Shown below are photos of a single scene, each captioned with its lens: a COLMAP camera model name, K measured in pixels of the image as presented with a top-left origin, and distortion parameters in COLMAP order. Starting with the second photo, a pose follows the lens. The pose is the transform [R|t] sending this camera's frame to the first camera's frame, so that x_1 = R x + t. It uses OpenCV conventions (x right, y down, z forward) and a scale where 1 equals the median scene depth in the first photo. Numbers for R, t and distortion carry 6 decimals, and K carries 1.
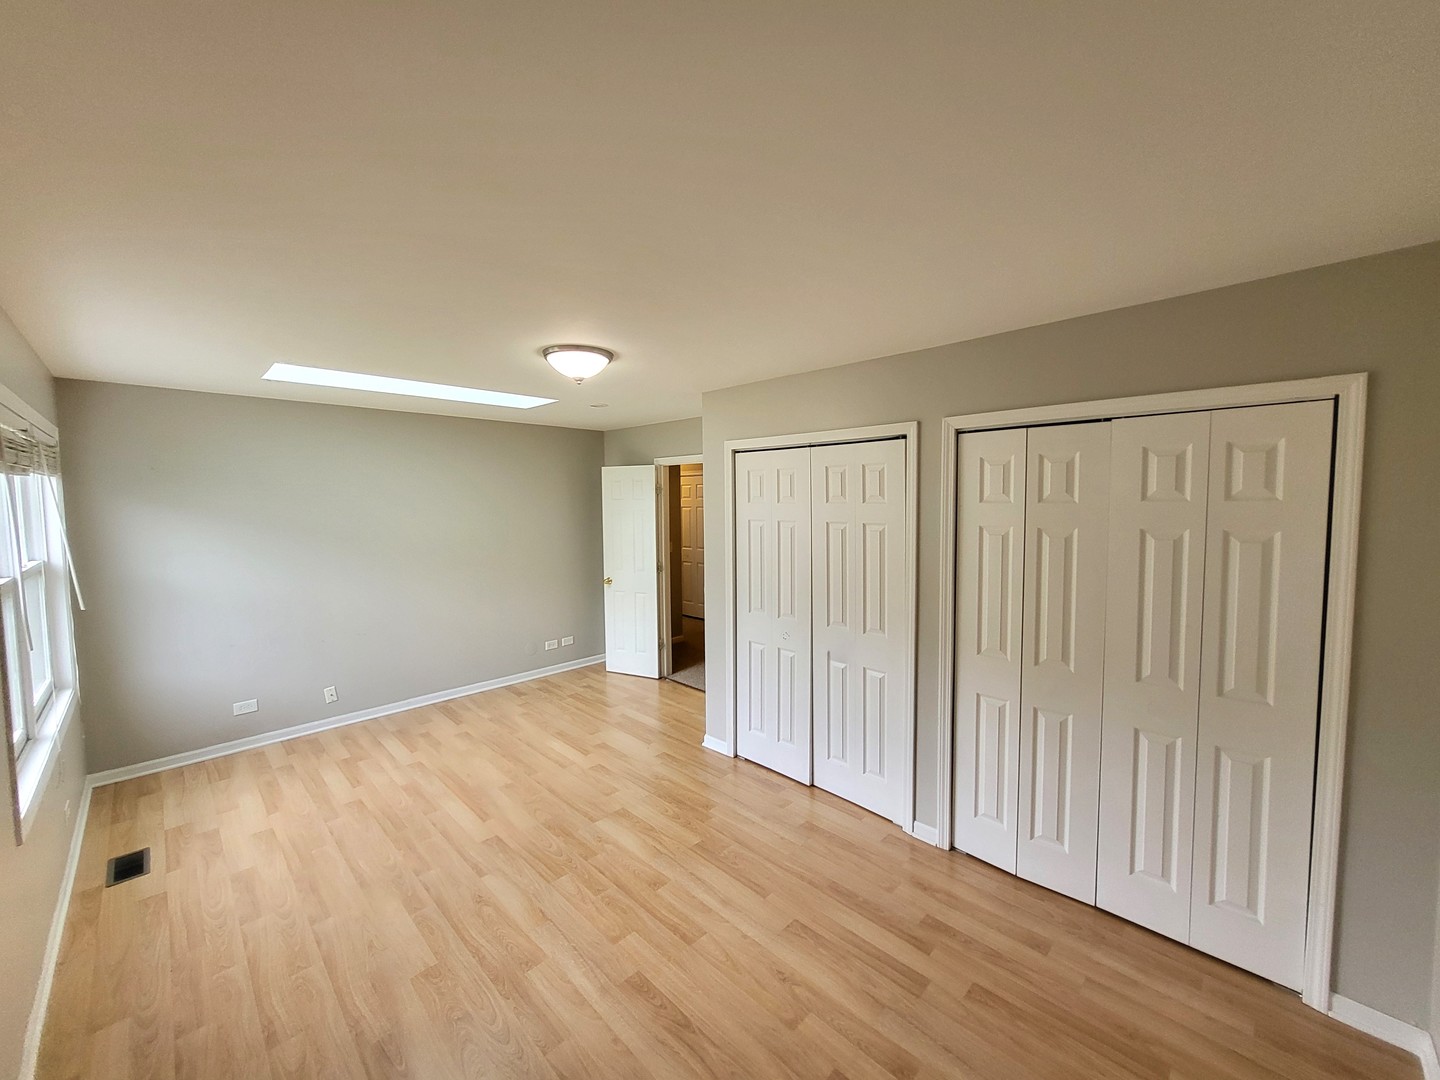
lens RADIAL K [[570.1, 0, 720.9], [0, 570.1, 532.5], [0, 0, 1]] dist [0.002403, 0.000441]
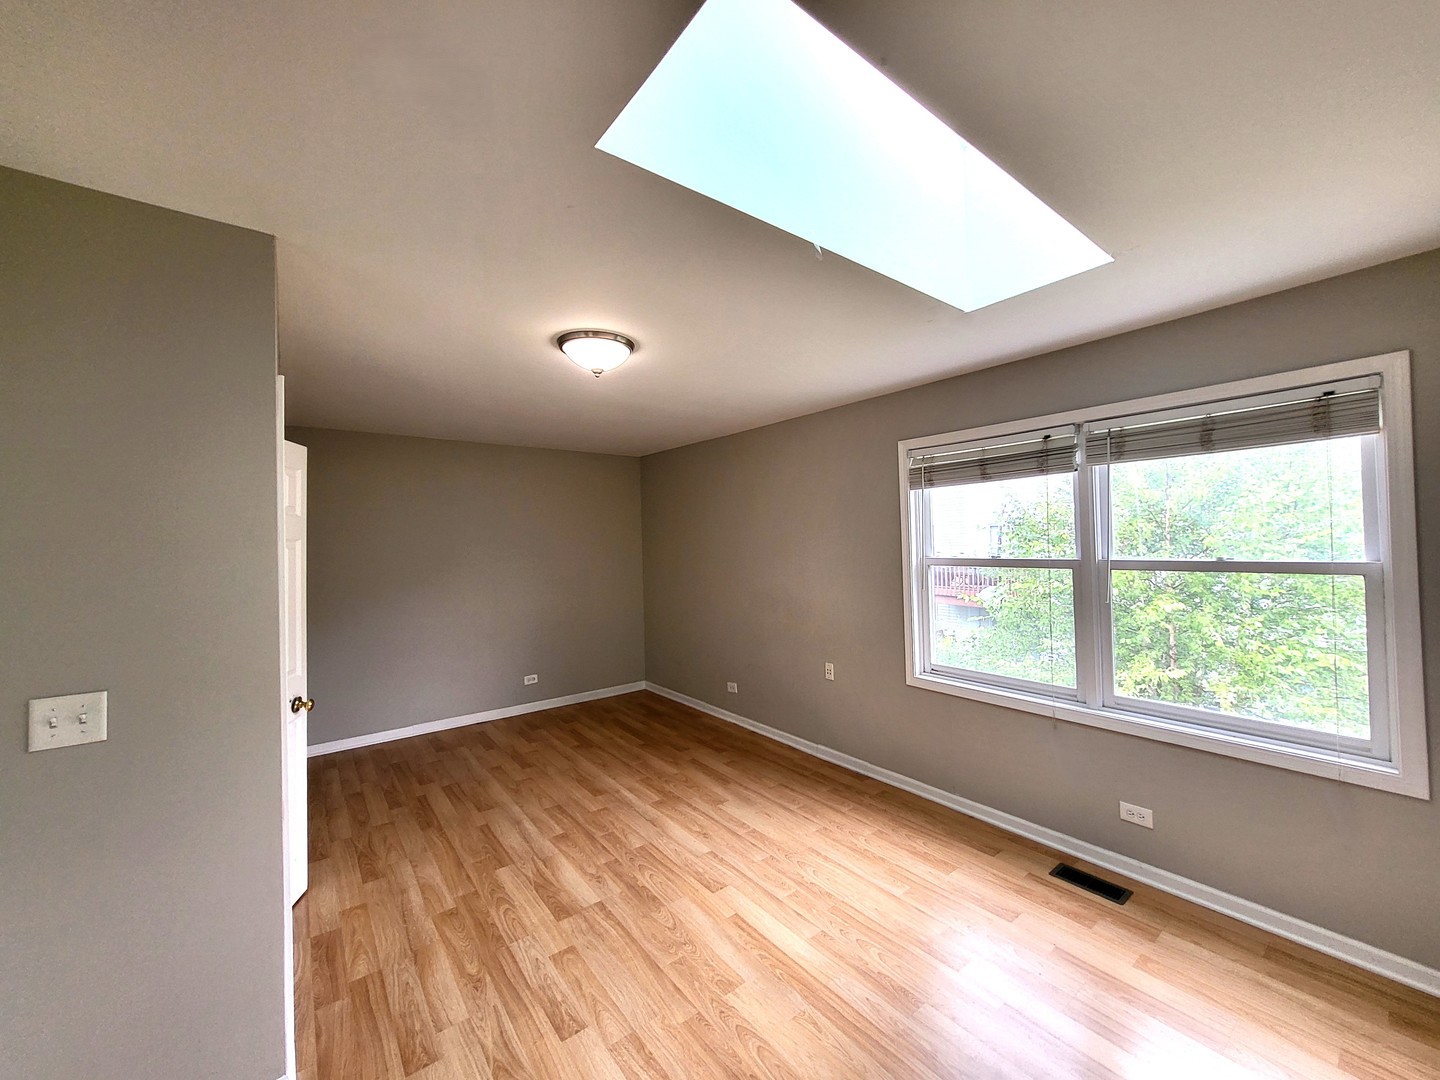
lens RADIAL K [[570.1, 0, 721.5], [0, 570.1, 534.7], [0, 0, 1]] dist [0.002403, 0.000441]
pose [[-0.990717, 0.028463, 0.132927, -0.556776], [0.035510, 0.998070, 0.050951, -0.050220], [-0.131220, 0.055198, -0.989815, 1.892418]]
